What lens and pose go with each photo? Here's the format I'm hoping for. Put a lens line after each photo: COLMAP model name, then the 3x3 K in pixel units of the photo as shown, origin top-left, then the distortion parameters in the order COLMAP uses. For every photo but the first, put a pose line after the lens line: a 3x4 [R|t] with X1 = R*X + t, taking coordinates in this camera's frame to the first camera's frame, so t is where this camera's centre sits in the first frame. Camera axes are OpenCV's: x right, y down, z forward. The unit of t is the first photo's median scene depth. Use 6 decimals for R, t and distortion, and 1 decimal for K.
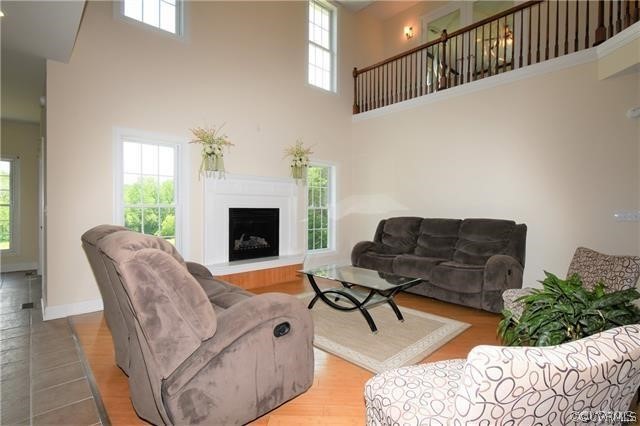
lens RADIAL K [[312.3, 0, 320.0], [0, 312.3, 213.0], [0, 0, 1]] dist [0.018121, 0.000074]
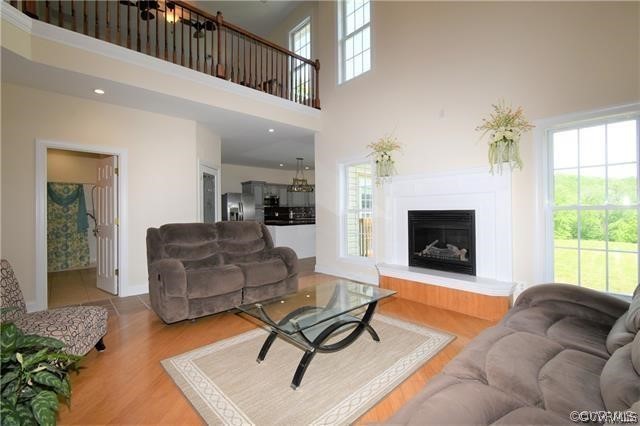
lens RADIAL K [[282.9, 0, 320.0], [0, 282.9, 213.0], [0, 0, 1]] dist [-0.000890, 0.000058]
pose [[0.007018, 0.001349, -0.999974, 0.535144], [0.001167, 0.999998, 0.001357, -0.009589], [0.999975, -0.001177, 0.007017, 0.663251]]
